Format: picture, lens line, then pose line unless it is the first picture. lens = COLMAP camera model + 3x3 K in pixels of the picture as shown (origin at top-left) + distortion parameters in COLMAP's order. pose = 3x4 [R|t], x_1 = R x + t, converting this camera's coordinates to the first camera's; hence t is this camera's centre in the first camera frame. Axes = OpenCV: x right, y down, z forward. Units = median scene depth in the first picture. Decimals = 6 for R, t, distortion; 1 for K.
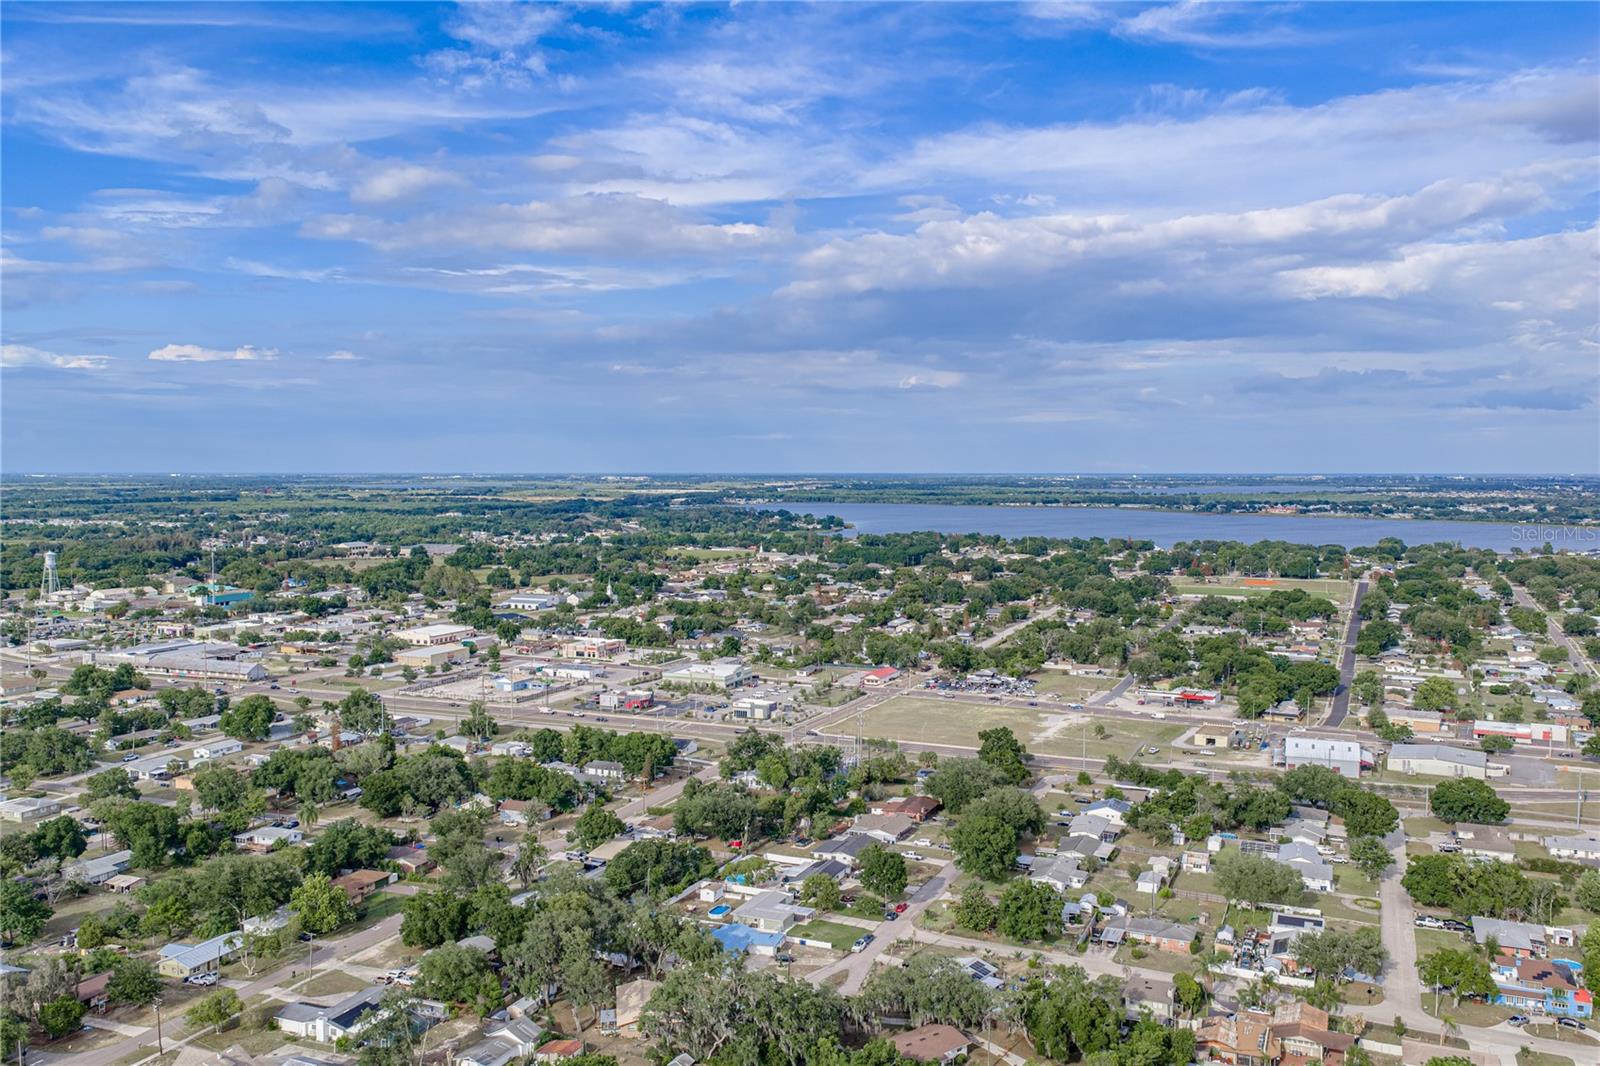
lens RADIAL K [[1313.7, 0, 789.3], [0, 1313.7, 534.5], [0, 0, 1]] dist [0.030145, -0.006205]
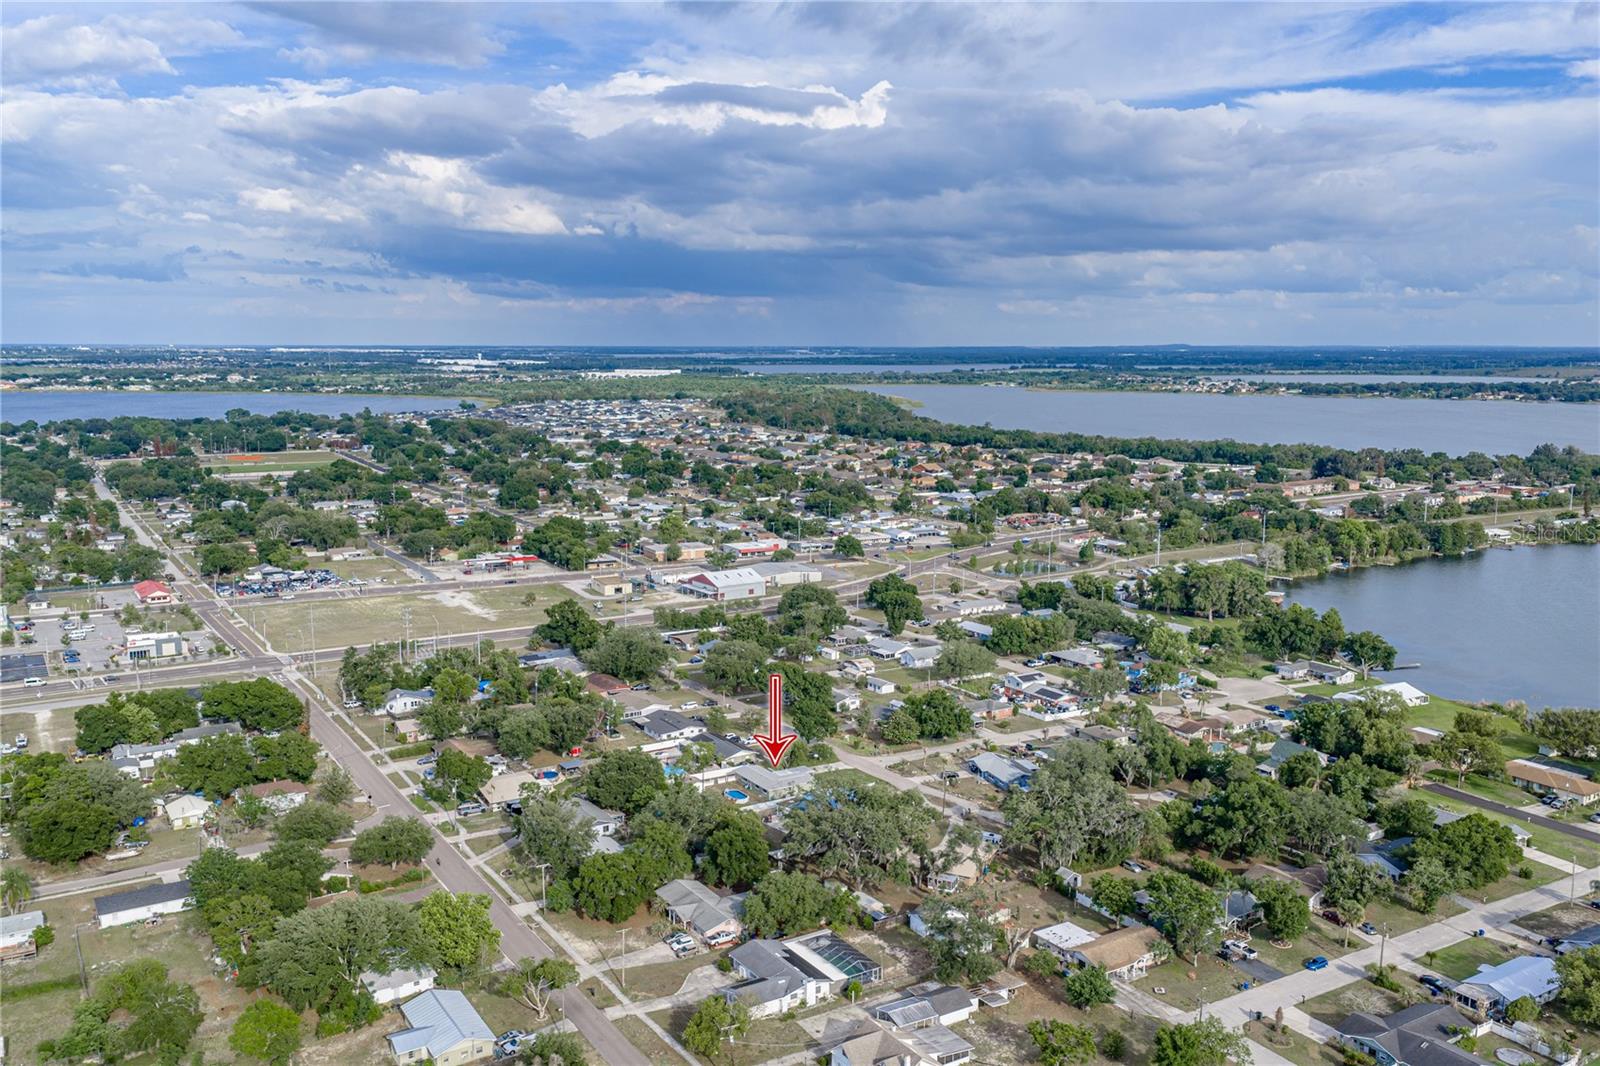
lens RADIAL K [[1333.4, 0, 796.9], [0, 1333.4, 571.5], [0, 0, 1]] dist [0.033489, -0.007955]
pose [[0.568149, -0.141351, 0.810695, -0.725819], [0.042165, 0.988844, 0.142862, -0.014789], [-0.821845, -0.046984, 0.567771, 0.372931]]
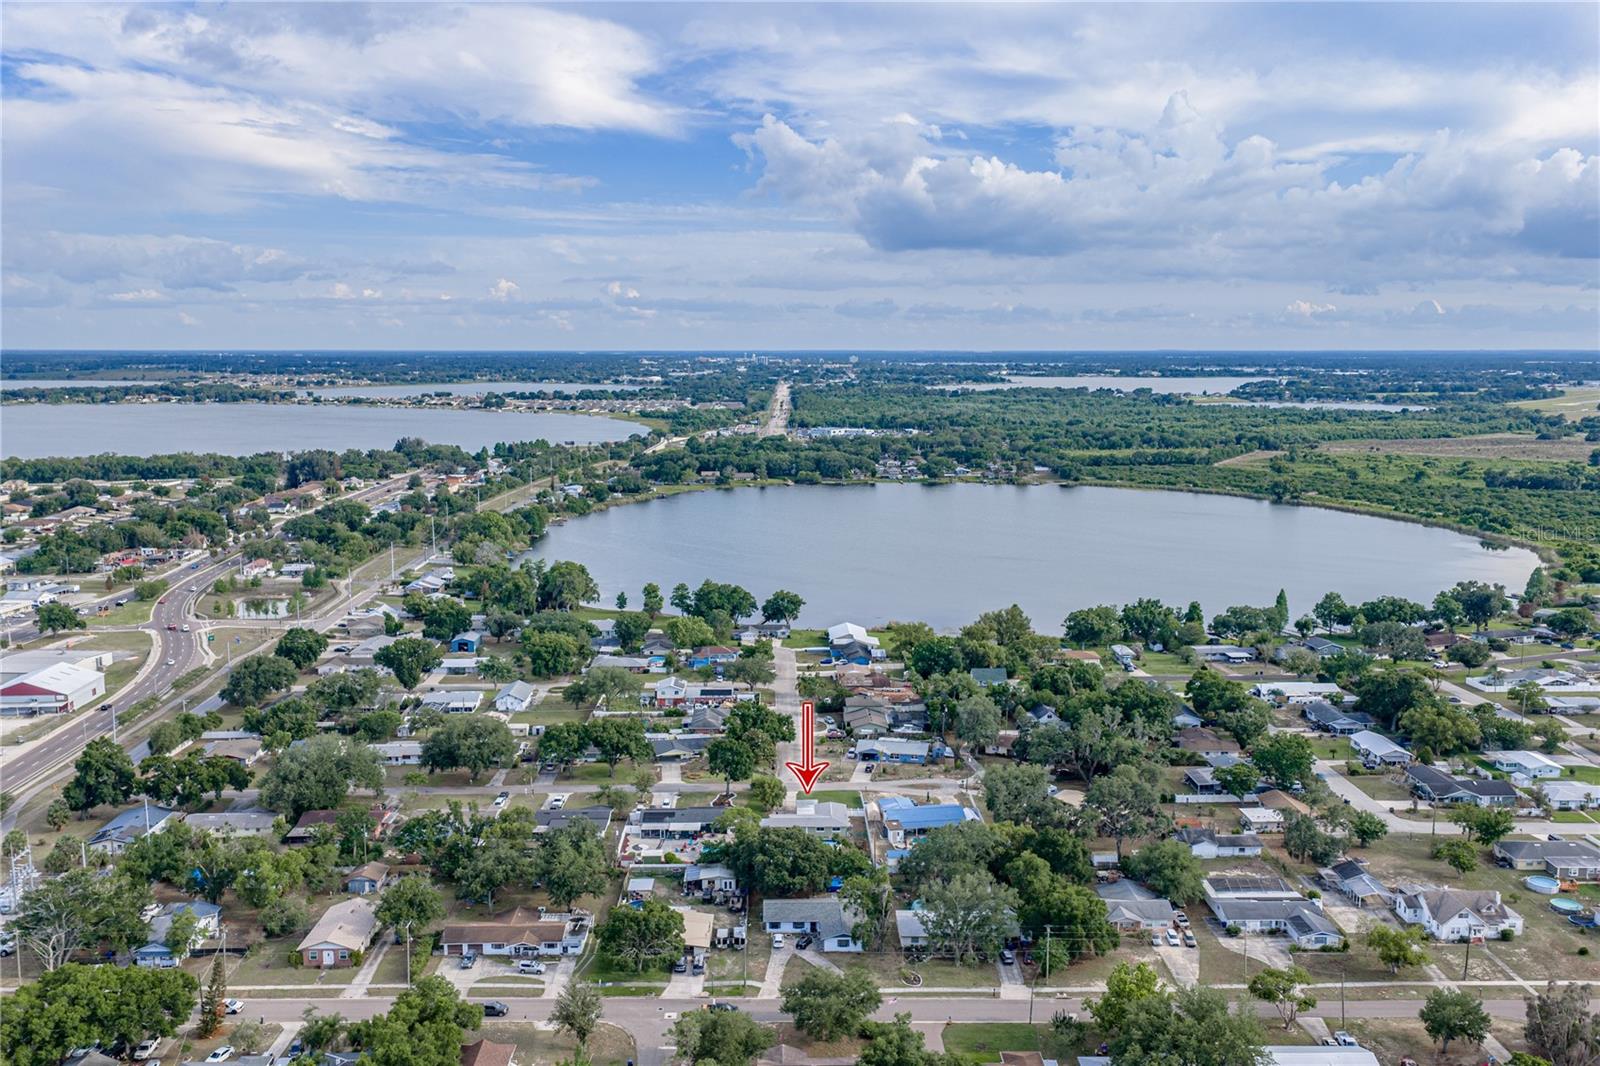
lens RADIAL K [[1352.9, 0, 786.1], [0, 1352.9, 564.8], [0, 0, 1]] dist [0.033900, -0.014928]
pose [[-0.422263, -0.147474, 0.894397, -0.746418], [0.047008, 0.981787, 0.184077, -0.059692], [-0.905254, 0.119773, -0.407640, 1.248932]]
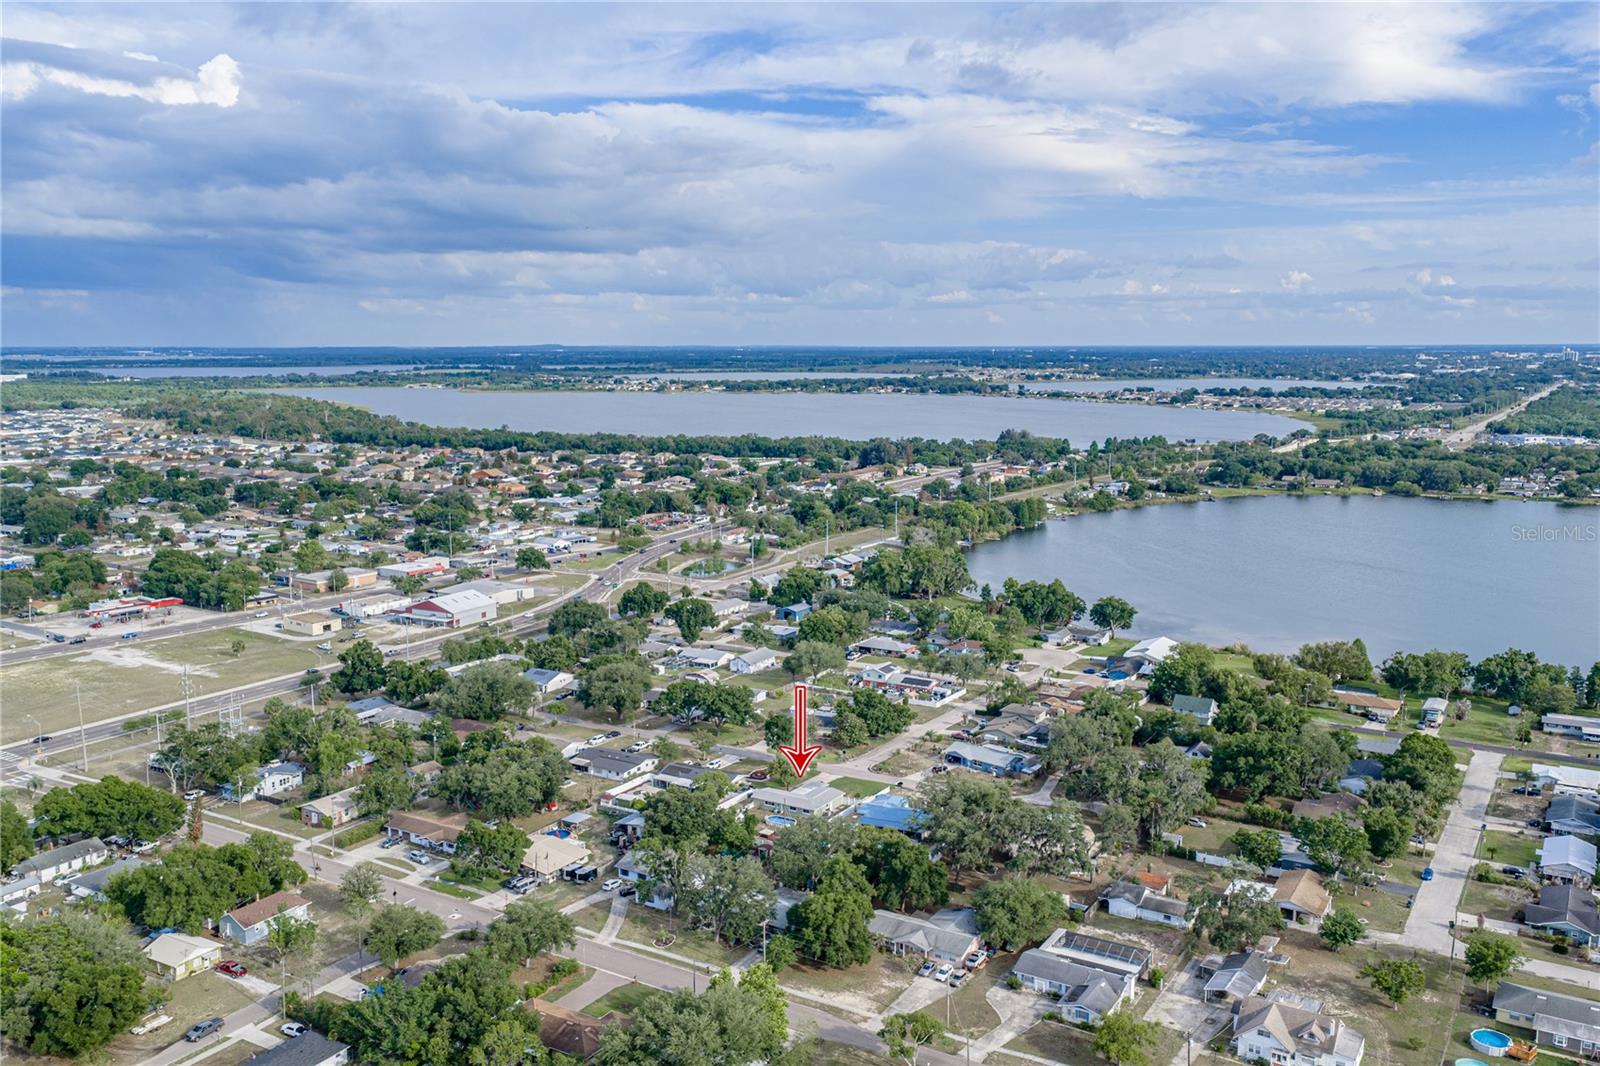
lens RADIAL K [[1352.9, 0, 786.1], [0, 1352.9, 564.8], [0, 0, 1]] dist [0.033900, -0.014928]
pose [[0.140502, -0.164010, 0.976402, -0.851290], [0.053884, 0.985989, 0.157867, -0.034084], [-0.988613, 0.030432, 0.147371, 0.774318]]
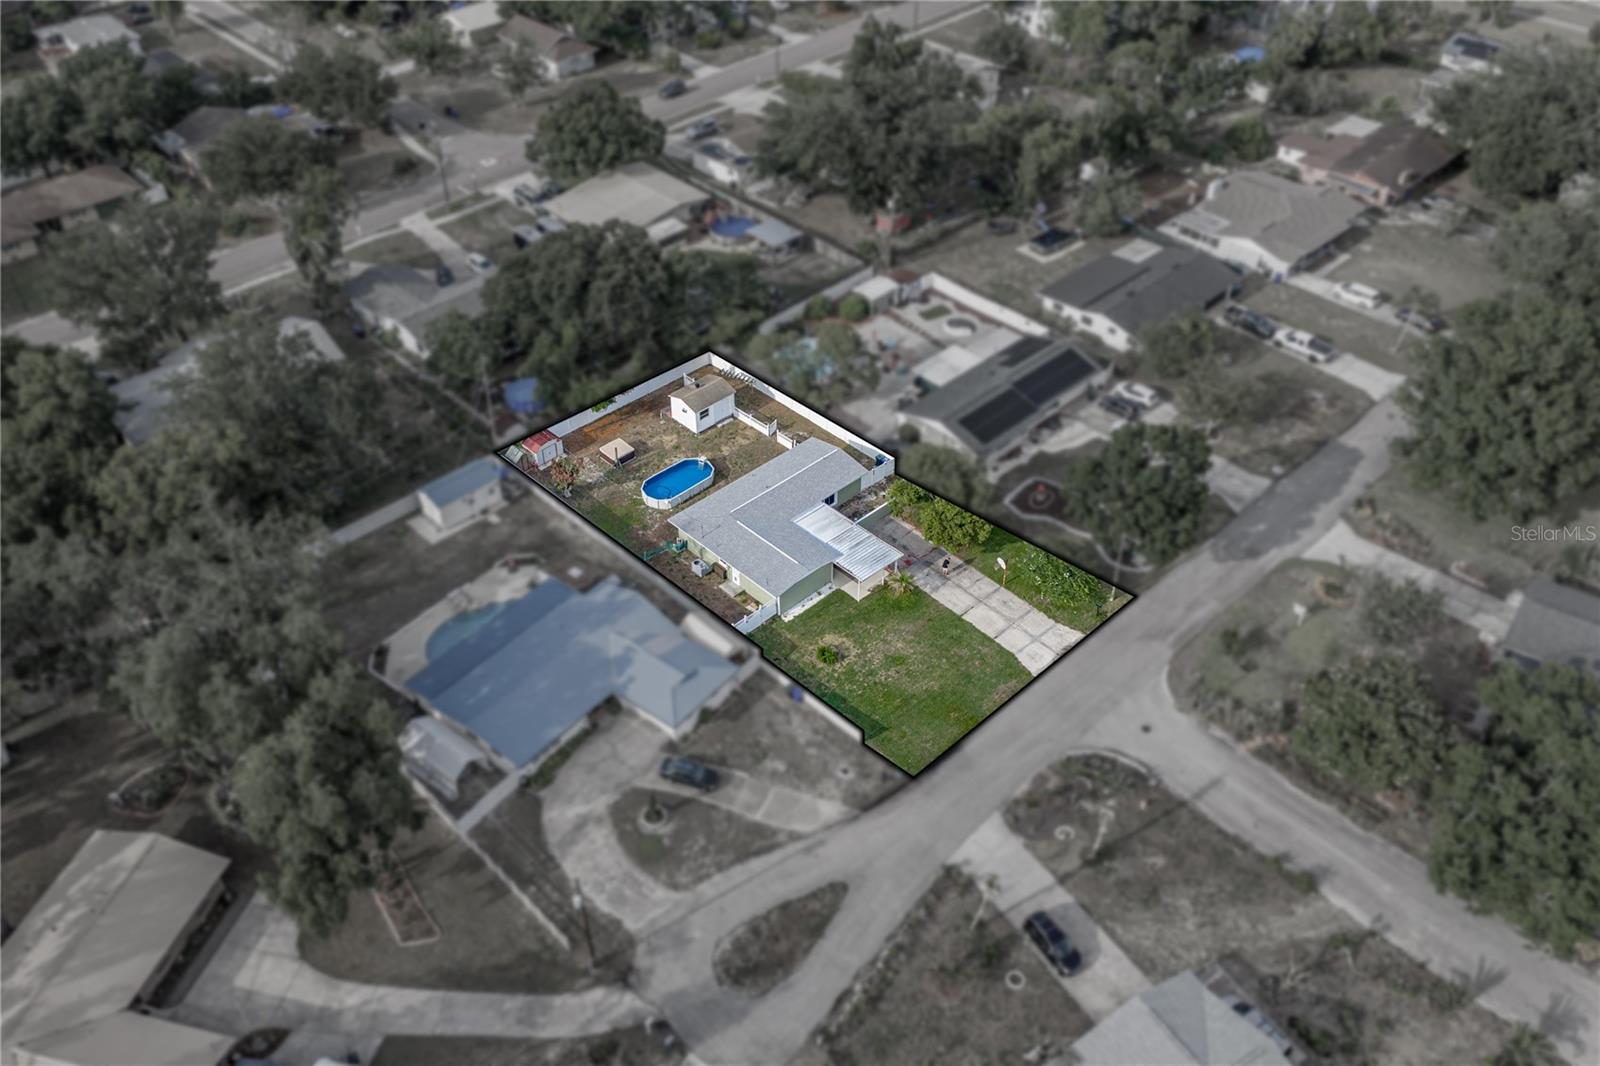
lens RADIAL K [[1289.5, 0, 793.8], [0, 1289.5, 531.7], [0, 0, 1]] dist [0.021285, -0.003094]
pose [[0.924269, 0.247294, -0.290813, 0.082067], [-0.016597, 0.787118, 0.616579, 0.060053], [0.381381, -0.565058, 0.731613, 0.661703]]
